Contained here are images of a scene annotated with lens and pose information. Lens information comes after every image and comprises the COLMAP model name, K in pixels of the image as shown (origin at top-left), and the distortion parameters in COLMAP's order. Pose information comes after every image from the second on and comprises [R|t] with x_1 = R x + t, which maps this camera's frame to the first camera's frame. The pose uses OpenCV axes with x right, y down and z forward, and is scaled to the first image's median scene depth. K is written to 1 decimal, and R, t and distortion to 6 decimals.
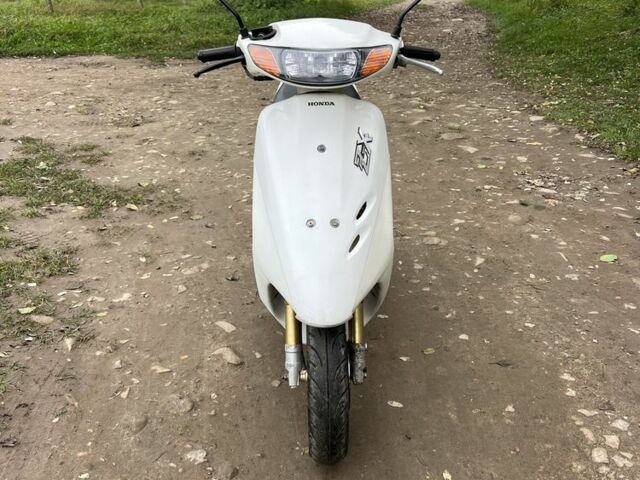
lens RADIAL K [[629.1, 0, 319.8], [0, 629.1, 242.4], [0, 0, 1]] dist [0.018039, 0.000000]
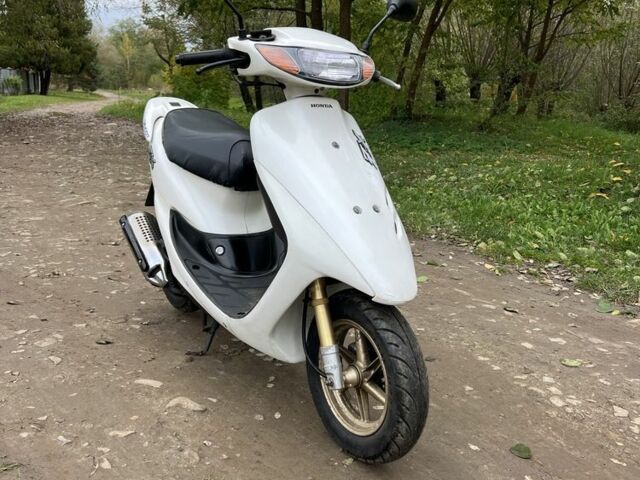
lens RADIAL K [[629.1, 0, 313.5], [0, 629.1, 231.0], [0, 0, 1]] dist [0.018039, 0.000000]
pose [[0.847613, -0.056318, 0.527617, -0.560907], [0.154356, 0.977519, -0.143632, 0.126149], [-0.507667, 0.203185, 0.837252, 0.180549]]
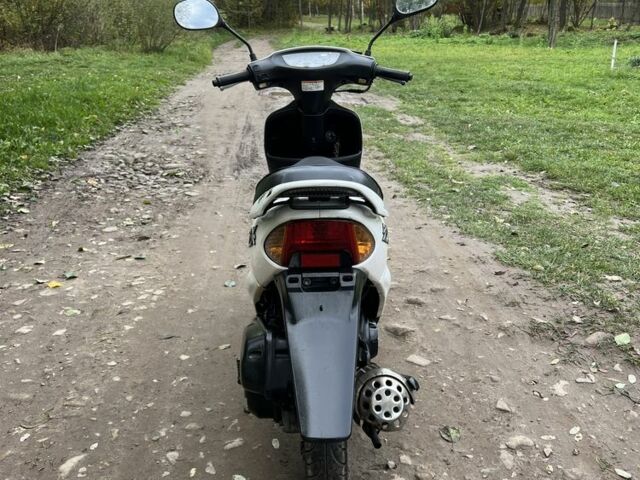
lens RADIAL K [[629.1, 0, 319.4], [0, 629.1, 244.4], [0, 0, 1]] dist [0.018039, 0.000000]
pose [[-0.999321, 0.032517, -0.017341, 0.029138], [0.012105, 0.734073, 0.678963, -0.939148], [0.034807, 0.678292, -0.733968, 2.237452]]
